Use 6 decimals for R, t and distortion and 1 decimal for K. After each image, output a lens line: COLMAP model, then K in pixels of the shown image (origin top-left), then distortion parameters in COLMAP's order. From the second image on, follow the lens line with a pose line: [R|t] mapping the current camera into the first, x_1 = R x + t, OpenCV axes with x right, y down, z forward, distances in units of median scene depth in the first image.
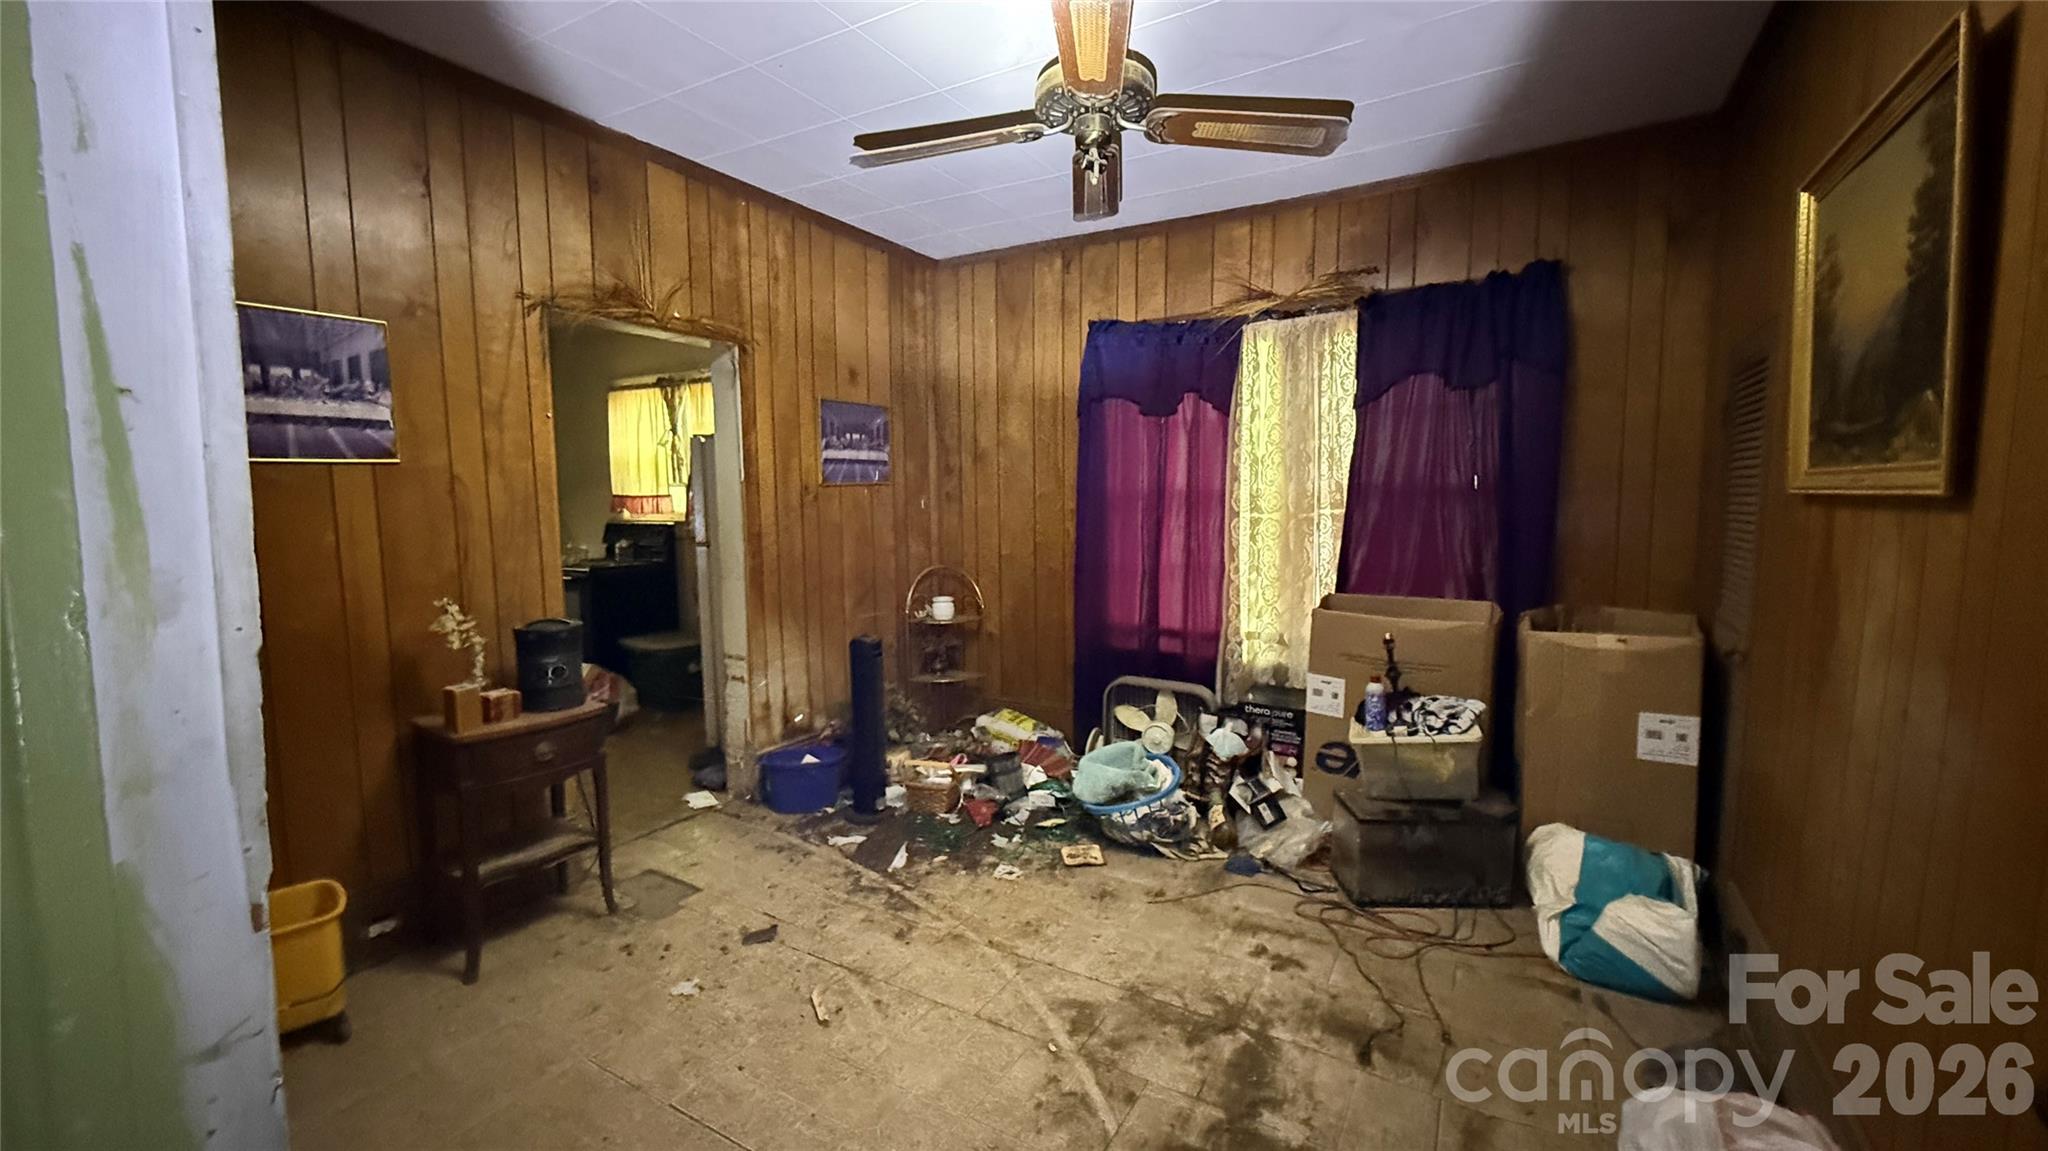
lens RADIAL K [[816.9, 0, 1027.5], [0, 816.9, 569.7], [0, 0, 1]] dist [0.000201, 0.000619]
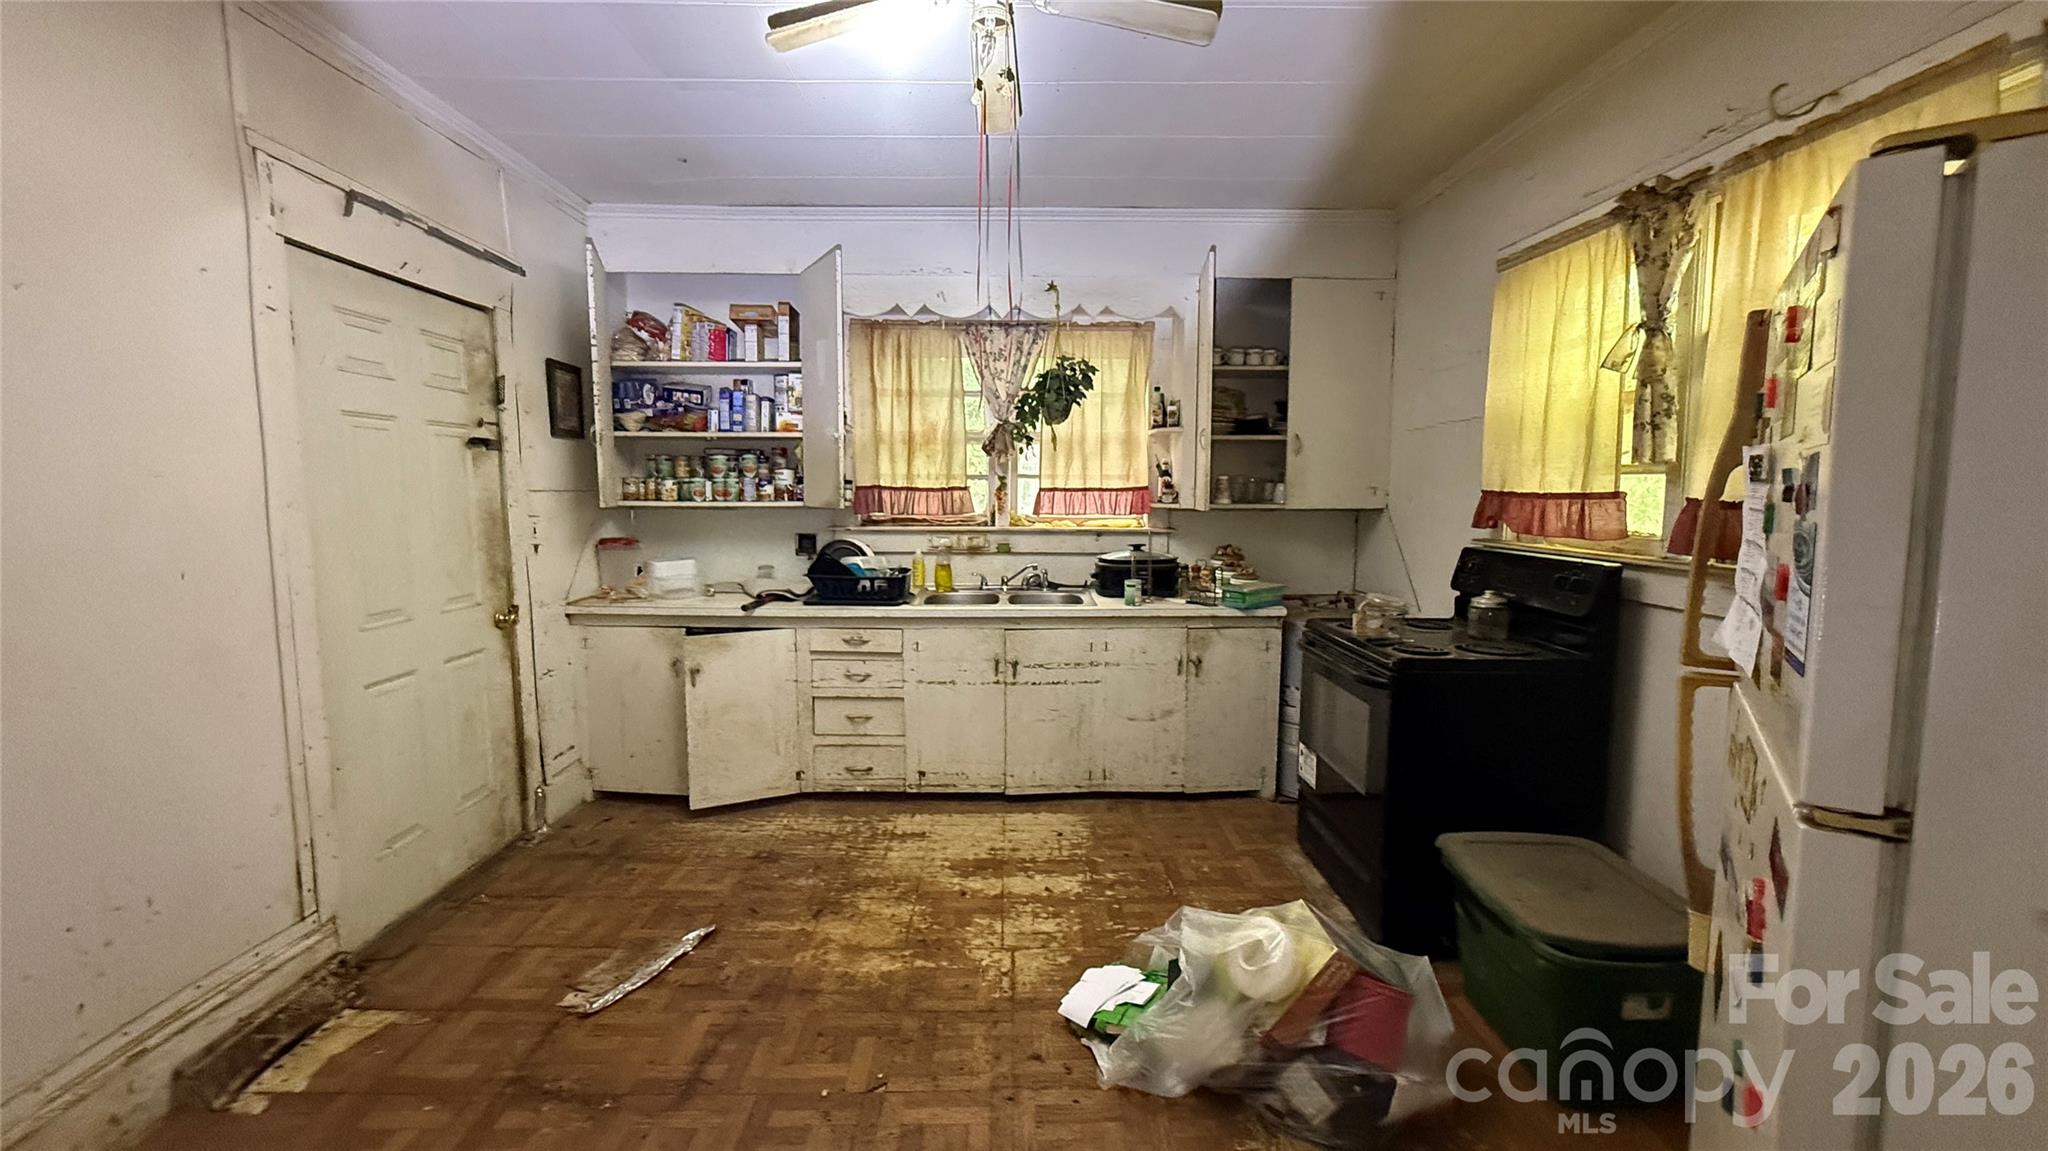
lens RADIAL K [[816.9, 0, 1014.5], [0, 816.9, 568.6], [0, 0, 1]] dist [0.000201, 0.000619]
pose [[0.505175, 0.088359, -0.858482, -0.243314], [-0.088718, 0.994792, 0.050182, -0.048876], [0.858445, 0.050812, 0.510383, 0.549610]]
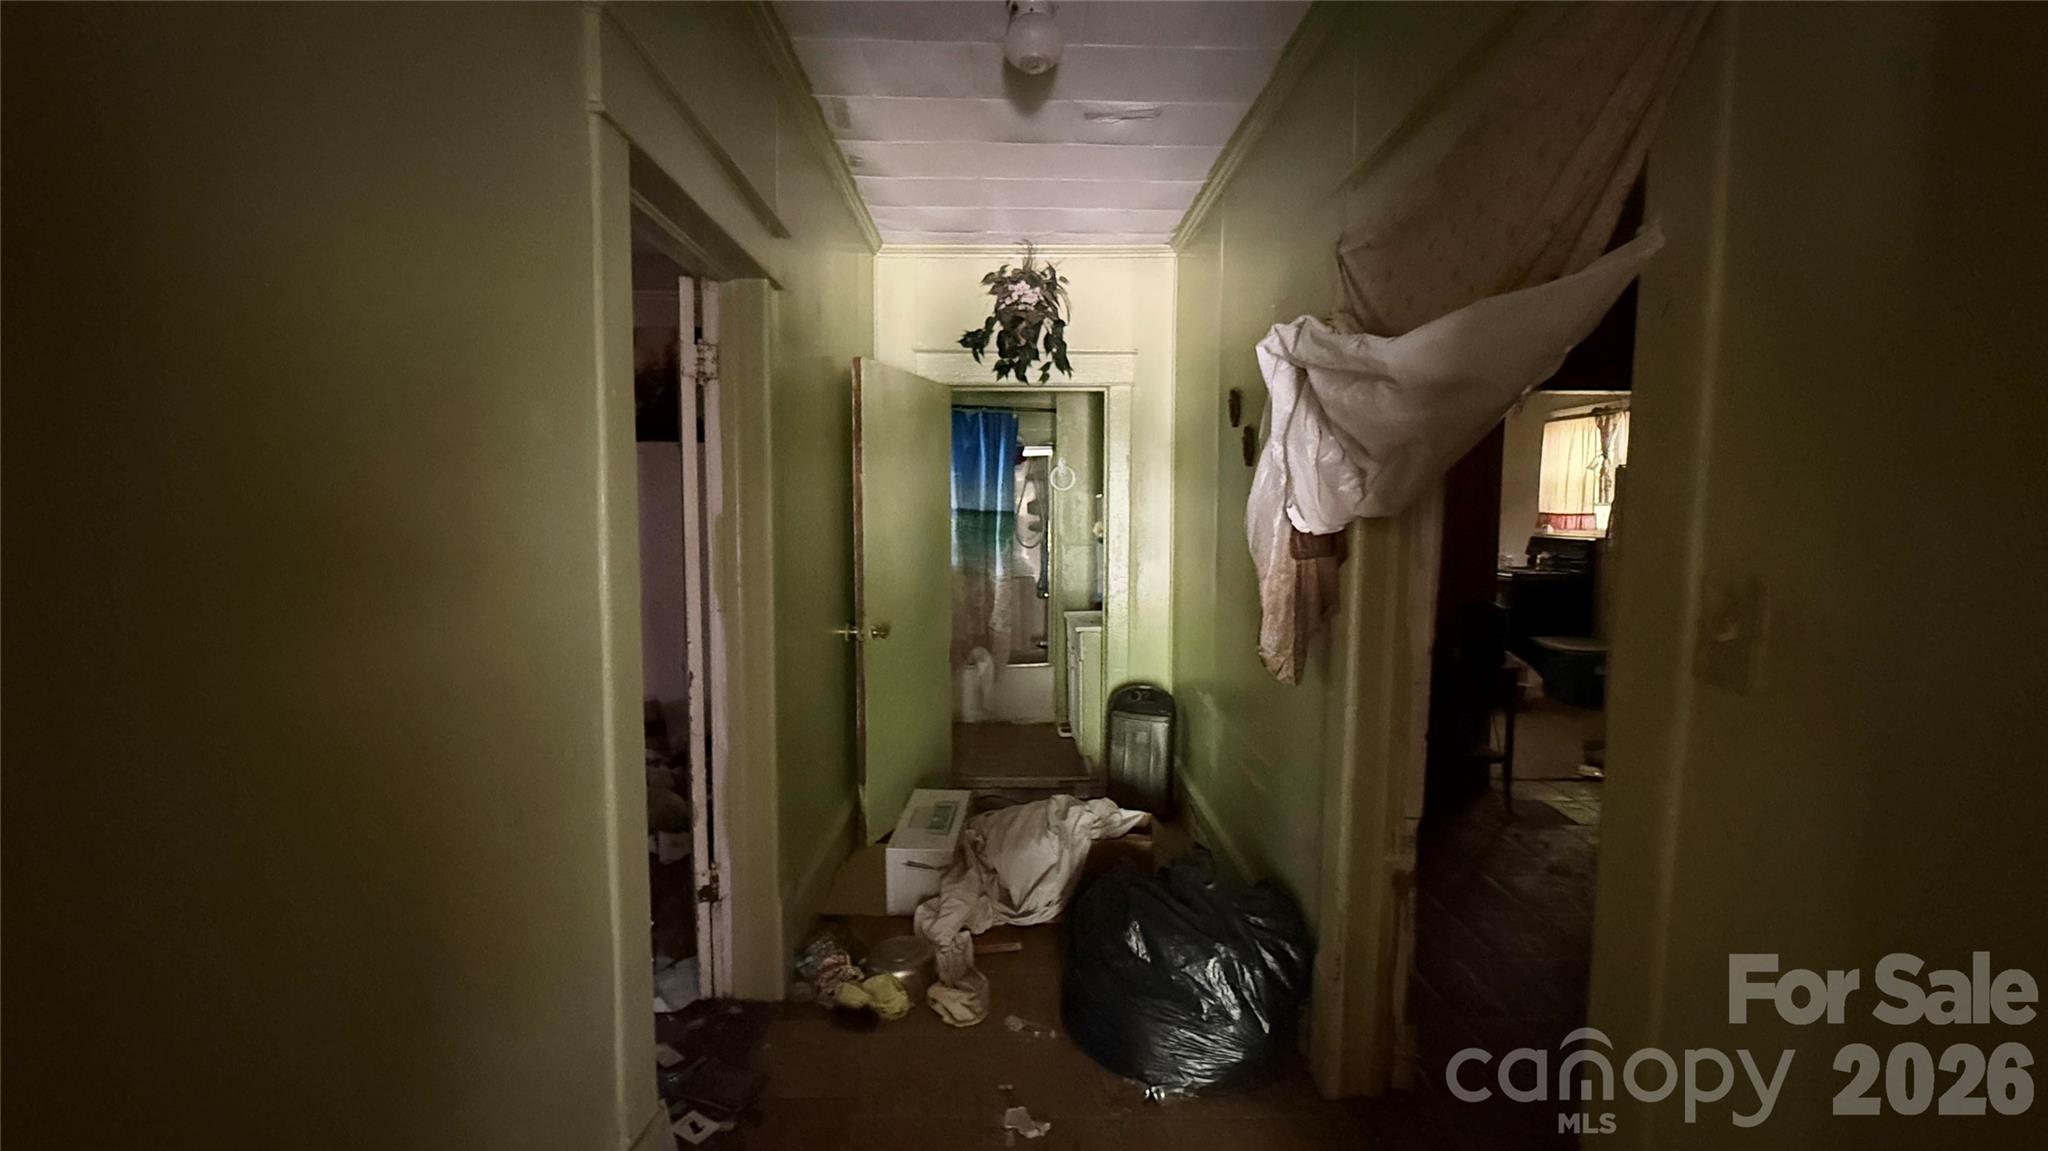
lens RADIAL K [[816.9, 0, 1026.0], [0, 816.9, 579.3], [0, 0, 1]] dist [0.000201, 0.000619]
pose [[0.519078, 0.080495, -0.850928, 0.109545], [-0.076782, 0.995922, 0.047372, 0.003384], [0.851271, 0.040746, 0.523142, -0.225565]]
